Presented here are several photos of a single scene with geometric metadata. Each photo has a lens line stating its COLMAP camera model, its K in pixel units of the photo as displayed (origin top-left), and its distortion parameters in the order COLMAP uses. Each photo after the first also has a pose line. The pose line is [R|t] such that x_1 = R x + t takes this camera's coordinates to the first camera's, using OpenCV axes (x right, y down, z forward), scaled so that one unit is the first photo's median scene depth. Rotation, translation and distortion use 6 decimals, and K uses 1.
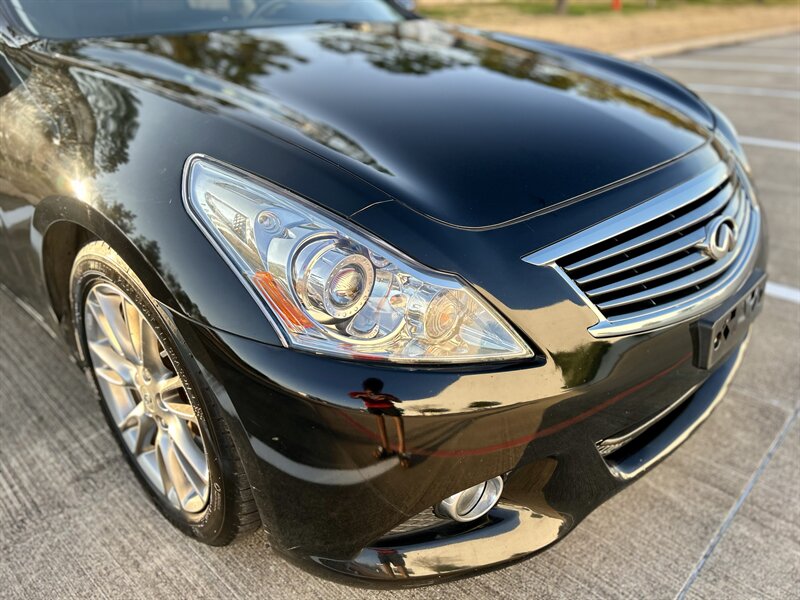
lens RADIAL K [[610.9, 0, 403.6], [0, 610.9, 303.4], [0, 0, 1]] dist [0.040408, -0.047503]
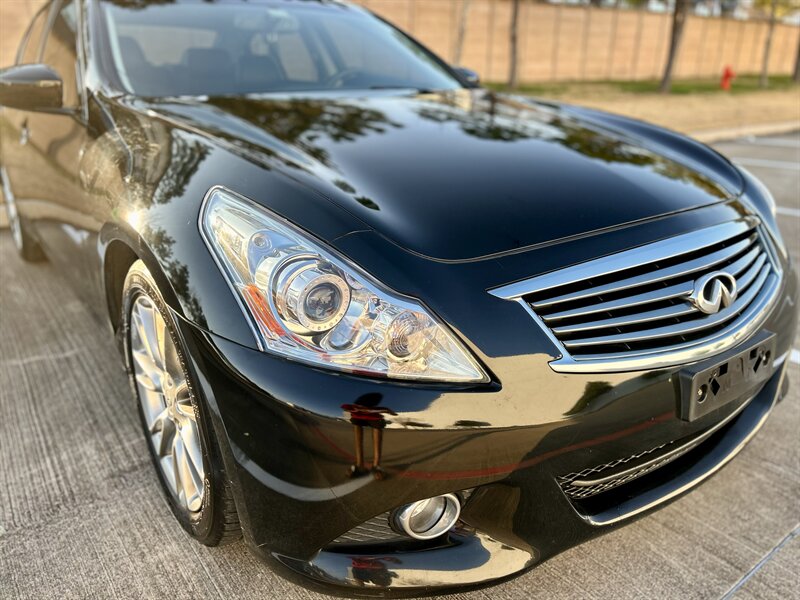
lens RADIAL K [[610.9, 0, 401.4], [0, 610.9, 298.6], [0, 0, 1]] dist [0.040408, -0.047503]
pose [[0.985633, 0.068440, -0.154412, 0.167747], [-0.085409, 0.990683, -0.106081, 0.053308], [0.145713, 0.117745, 0.982295, -0.062720]]
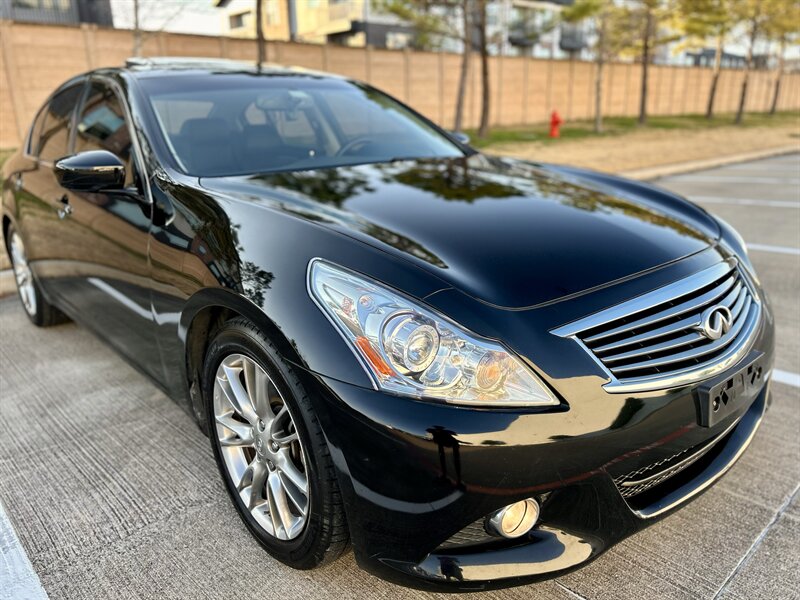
lens RADIAL K [[610.9, 0, 407.4], [0, 610.9, 304.9], [0, 0, 1]] dist [0.040408, -0.047503]
pose [[0.996366, 0.004776, -0.085041, -0.002885], [-0.019299, 0.985119, -0.170784, 0.084051], [0.082960, 0.171805, 0.981632, -0.285868]]
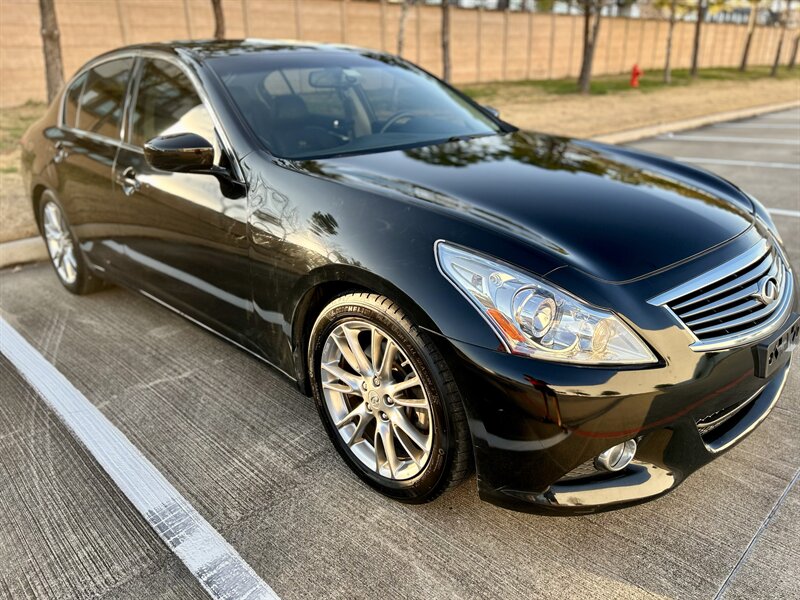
lens RADIAL K [[610.9, 0, 398.7], [0, 610.9, 301.7], [0, 0, 1]] dist [0.040408, -0.047503]
pose [[0.999238, -0.002337, -0.038962, -0.315137], [-0.001751, 0.994518, -0.104549, 0.077734], [0.038993, 0.104538, 0.993756, -0.504774]]
